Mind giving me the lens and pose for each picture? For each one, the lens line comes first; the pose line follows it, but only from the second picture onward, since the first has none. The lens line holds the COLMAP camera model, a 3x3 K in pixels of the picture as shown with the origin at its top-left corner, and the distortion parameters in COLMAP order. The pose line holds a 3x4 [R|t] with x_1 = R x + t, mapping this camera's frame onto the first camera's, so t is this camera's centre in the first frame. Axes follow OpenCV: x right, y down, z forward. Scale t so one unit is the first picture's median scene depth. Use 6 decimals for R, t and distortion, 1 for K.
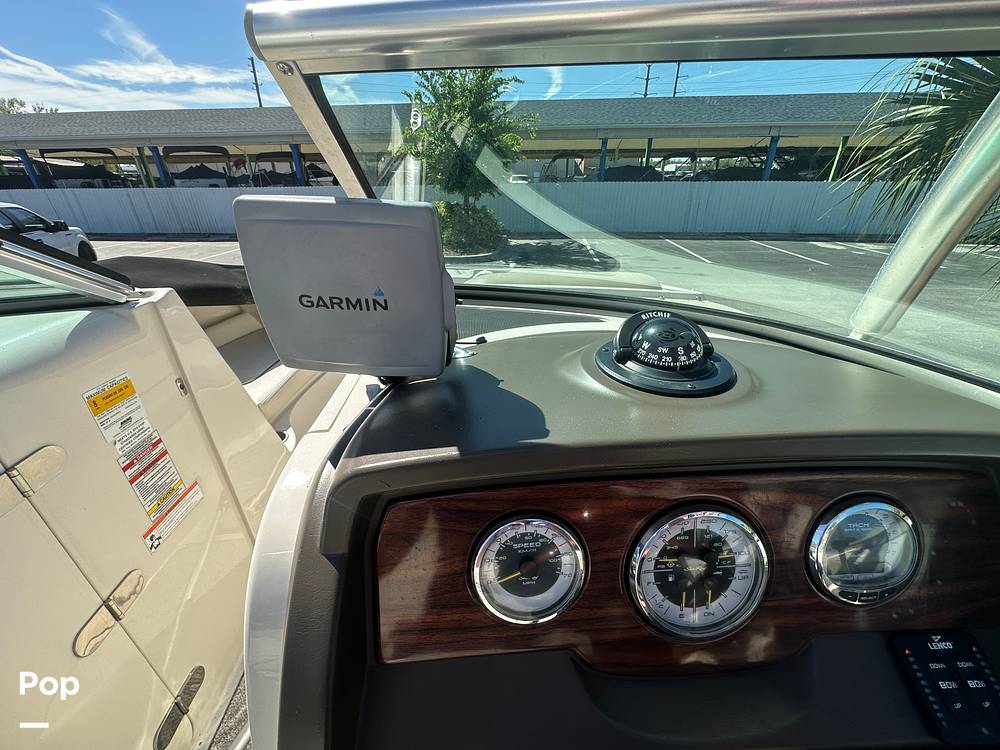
lens RADIAL K [[400.5, 0, 499.2], [0, 400.5, 375.5], [0, 0, 1]] dist [-0.005254, 0.000840]
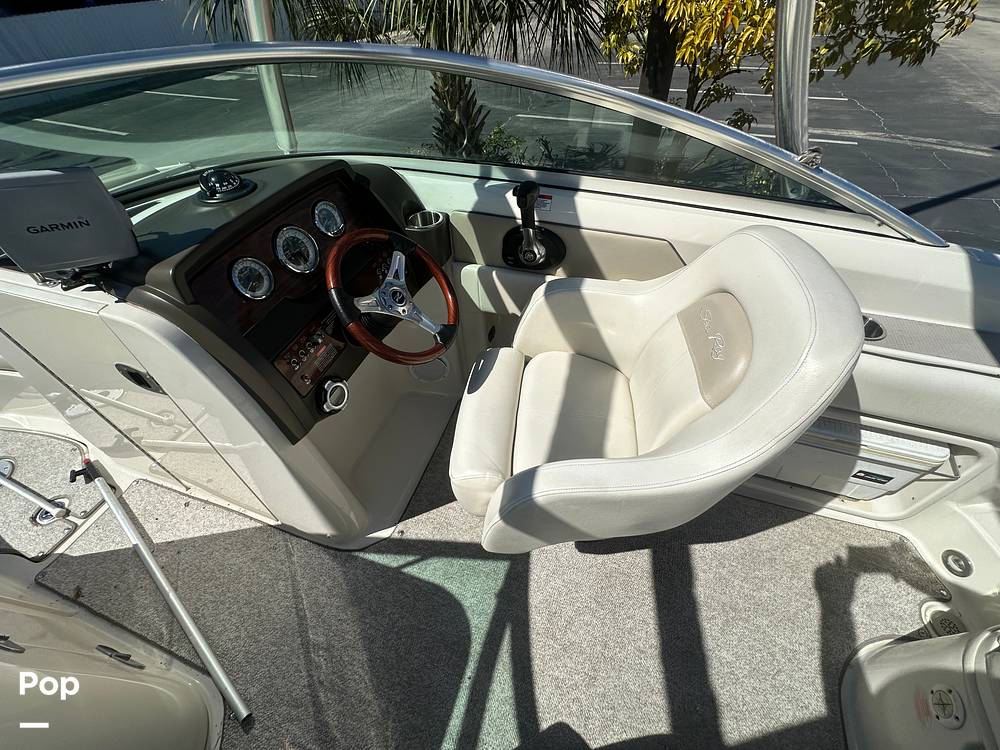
lens RADIAL K [[397.4, 0, 498.7], [0, 397.4, 373.2], [0, 0, 1]] dist [-0.000862, 0.000144]
pose [[0.372153, -0.685465, 0.625812, -0.624894], [0.462243, 0.721555, 0.515451, 0.142627], [-0.804881, 0.097451, 0.585380, -0.810940]]
